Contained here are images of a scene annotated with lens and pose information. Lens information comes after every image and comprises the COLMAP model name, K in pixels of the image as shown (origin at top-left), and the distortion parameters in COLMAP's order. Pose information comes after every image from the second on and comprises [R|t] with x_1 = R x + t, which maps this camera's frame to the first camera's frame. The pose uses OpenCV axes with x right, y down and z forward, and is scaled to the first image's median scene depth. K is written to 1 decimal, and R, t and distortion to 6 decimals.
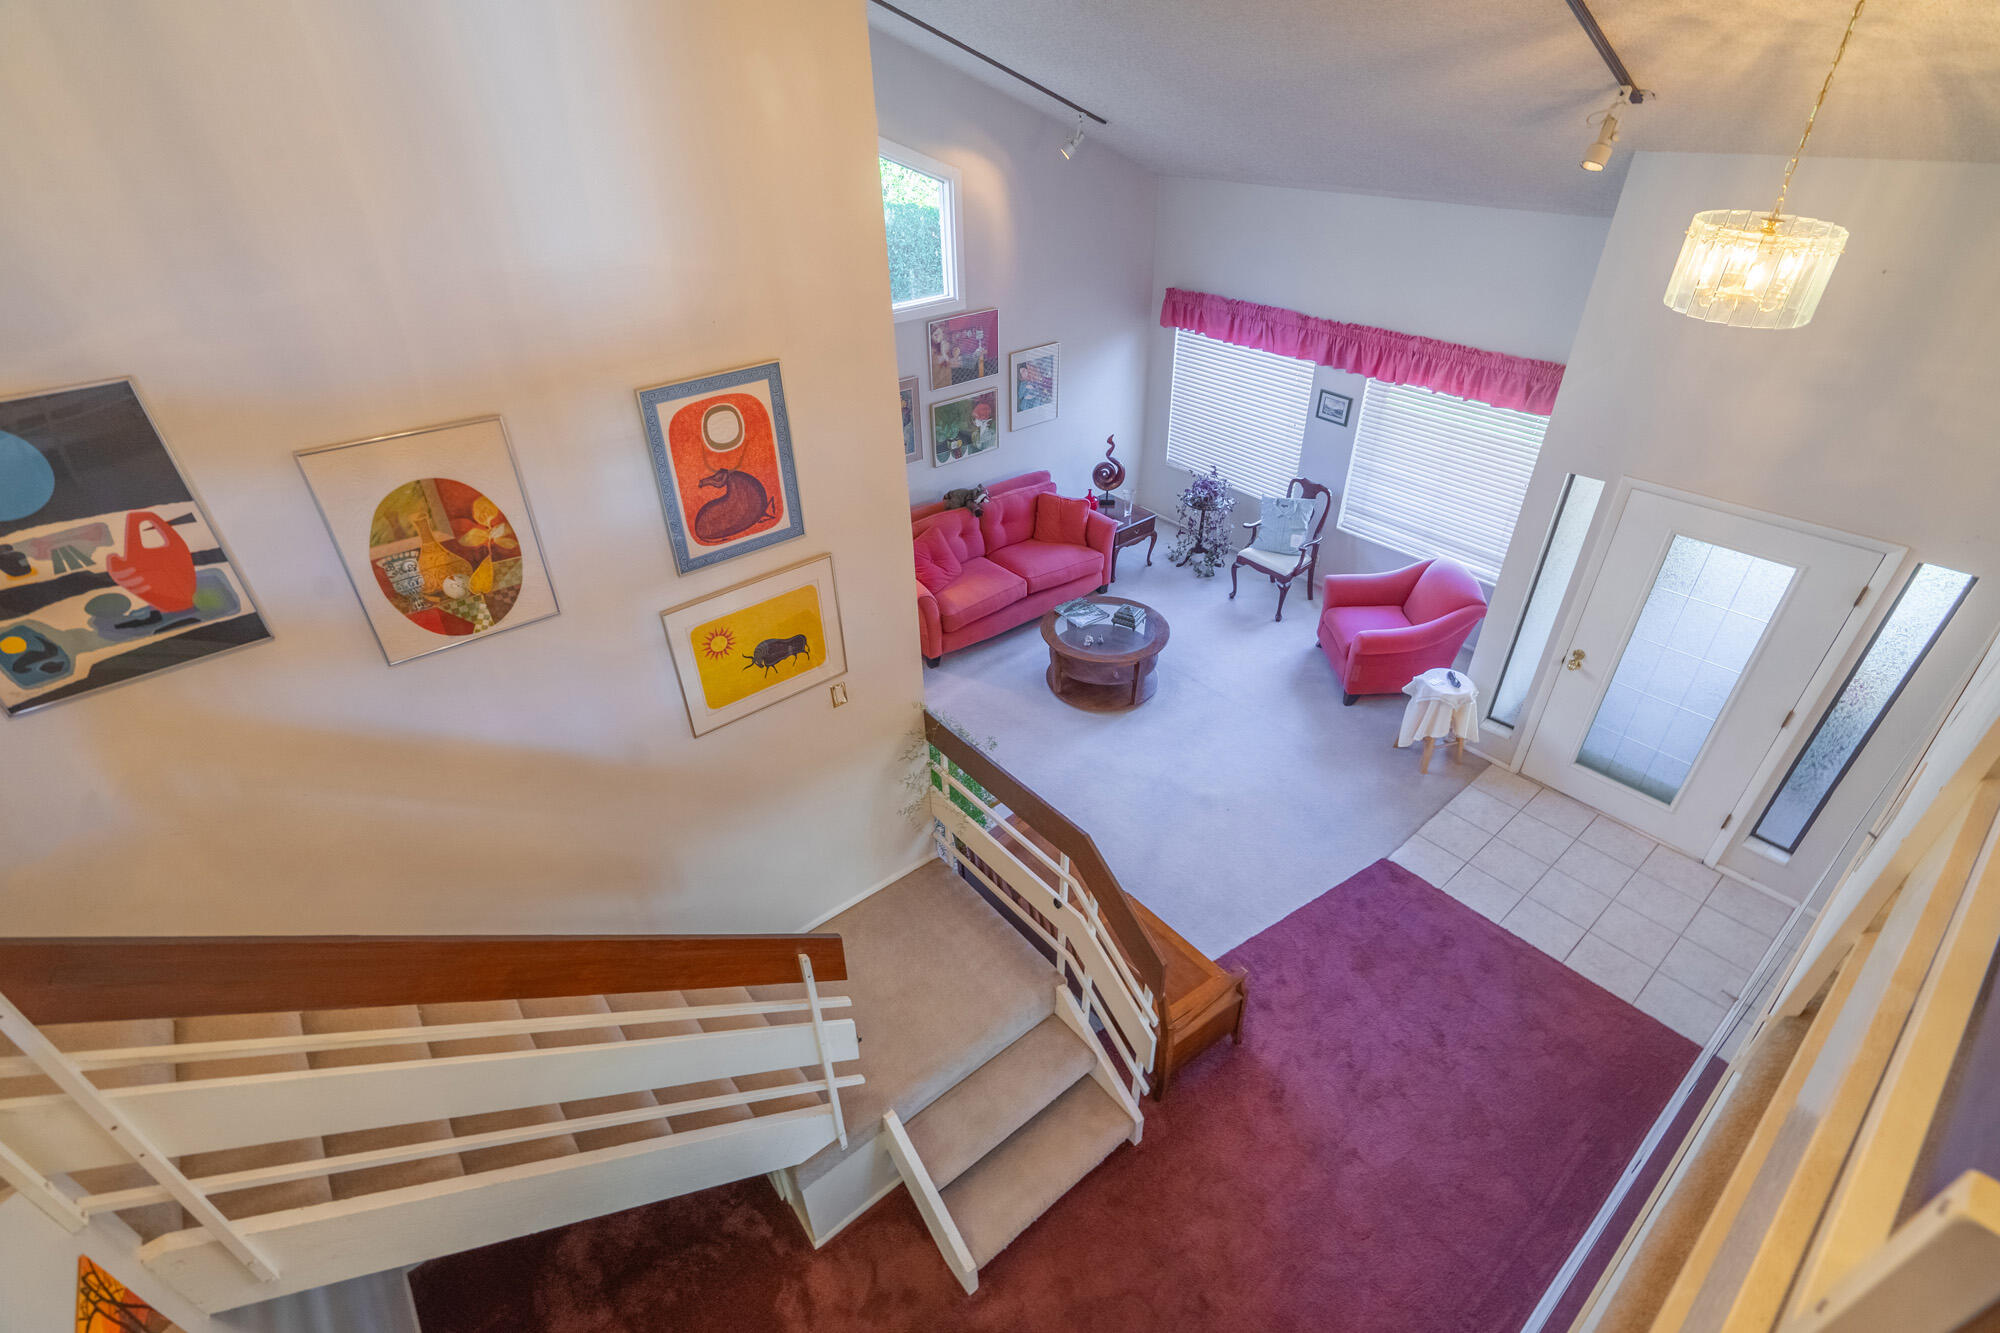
lens RADIAL K [[912.0, 0, 1003.3], [0, 912.0, 668.5], [0, 0, 1]] dist [-0.002848, 0.001840]
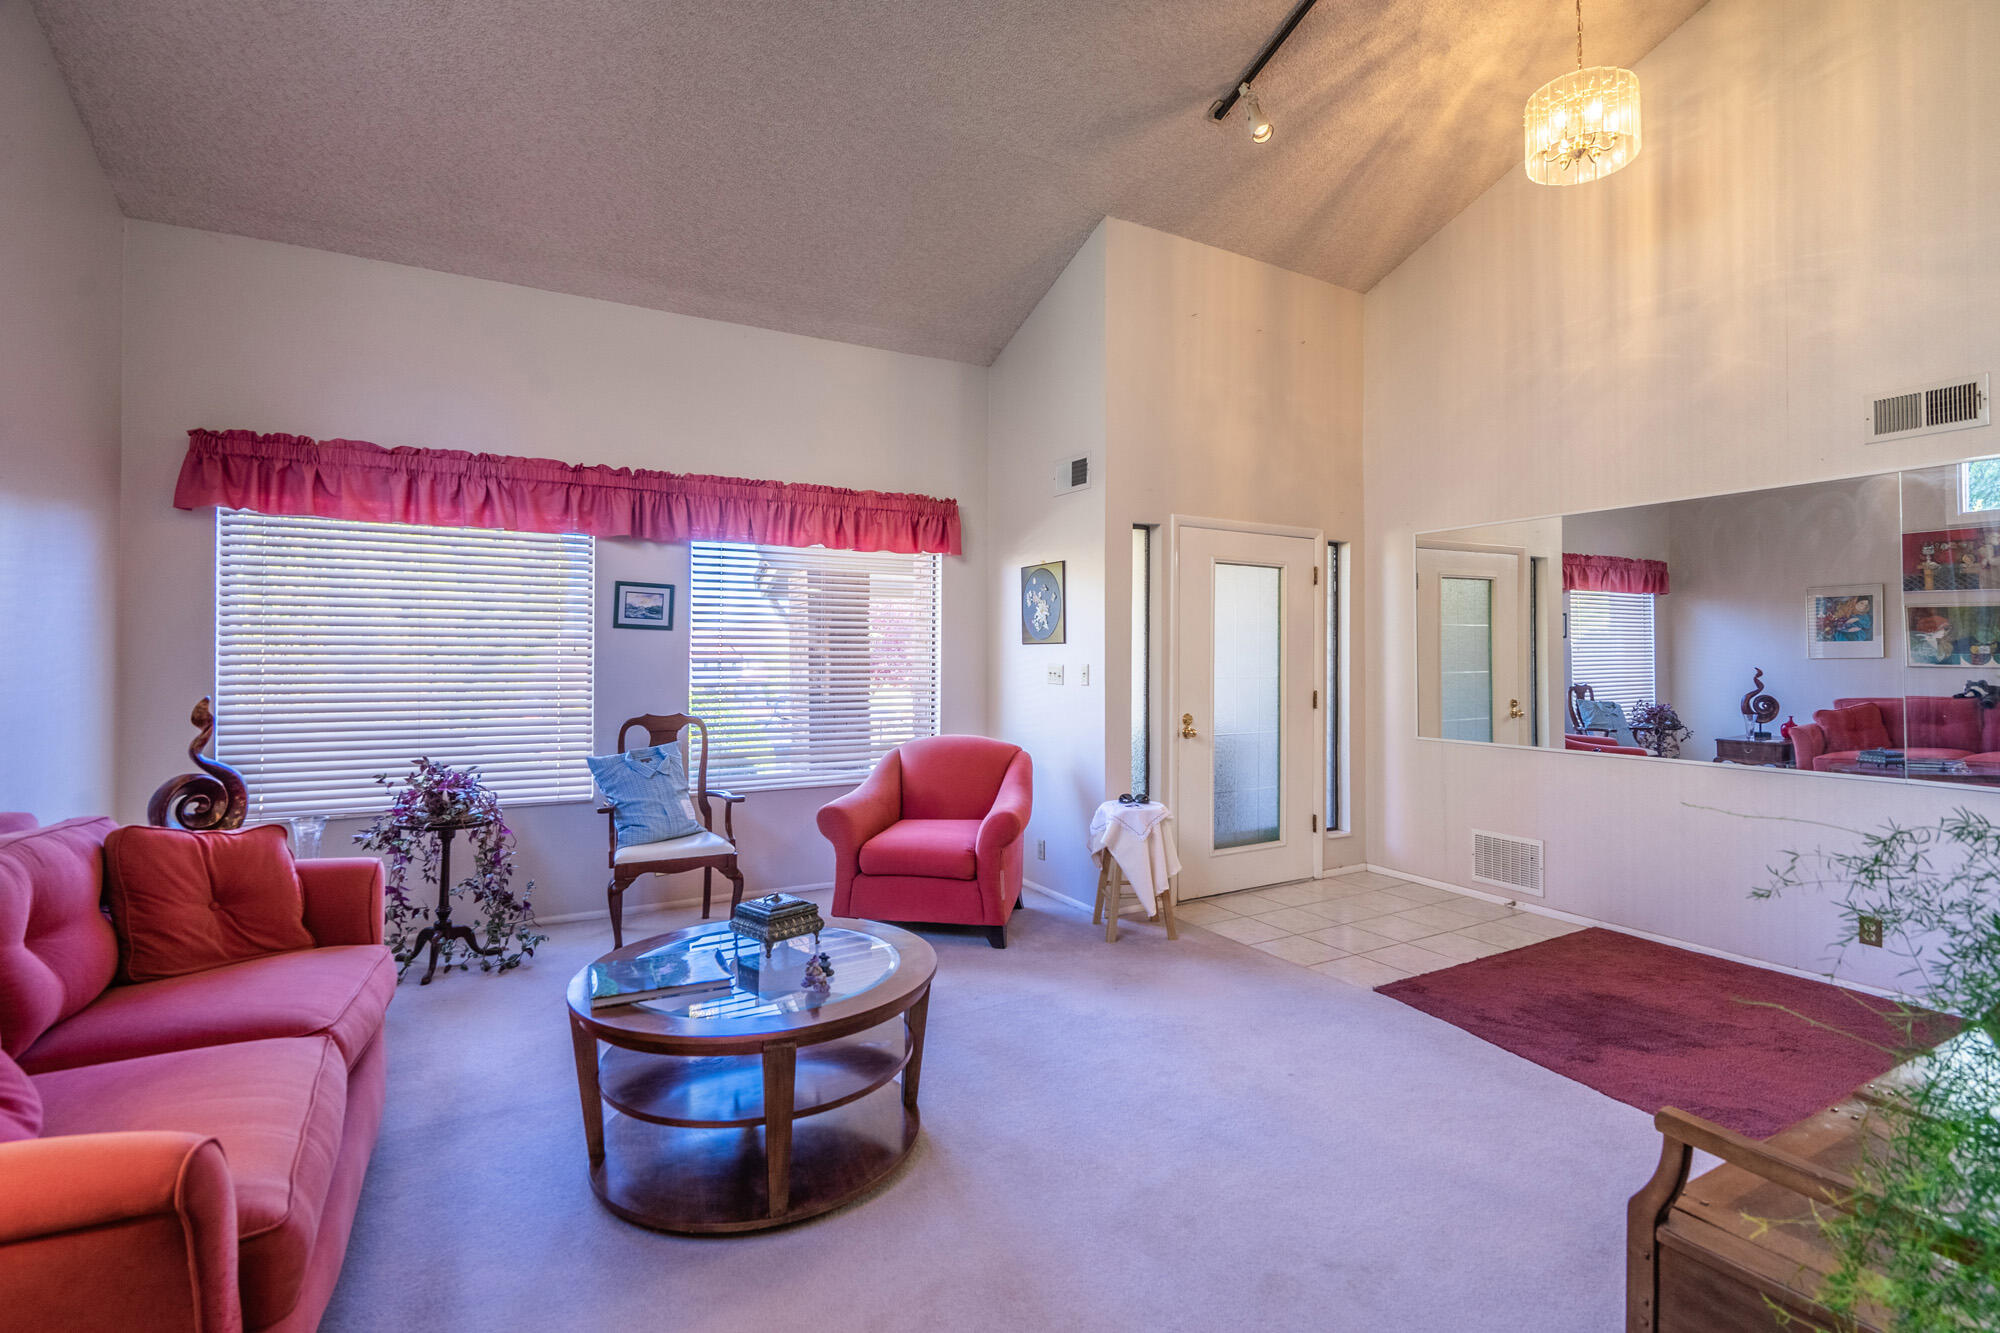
lens RADIAL K [[912.0, 0, 990.4], [0, 912.0, 647.1], [0, 0, 1]] dist [-0.002848, 0.001840]
pose [[0.187168, 0.028532, 0.981914, -0.220558], [0.545590, 0.828209, -0.128064, -0.049744], [-0.816884, 0.559692, 0.139447, 0.743708]]
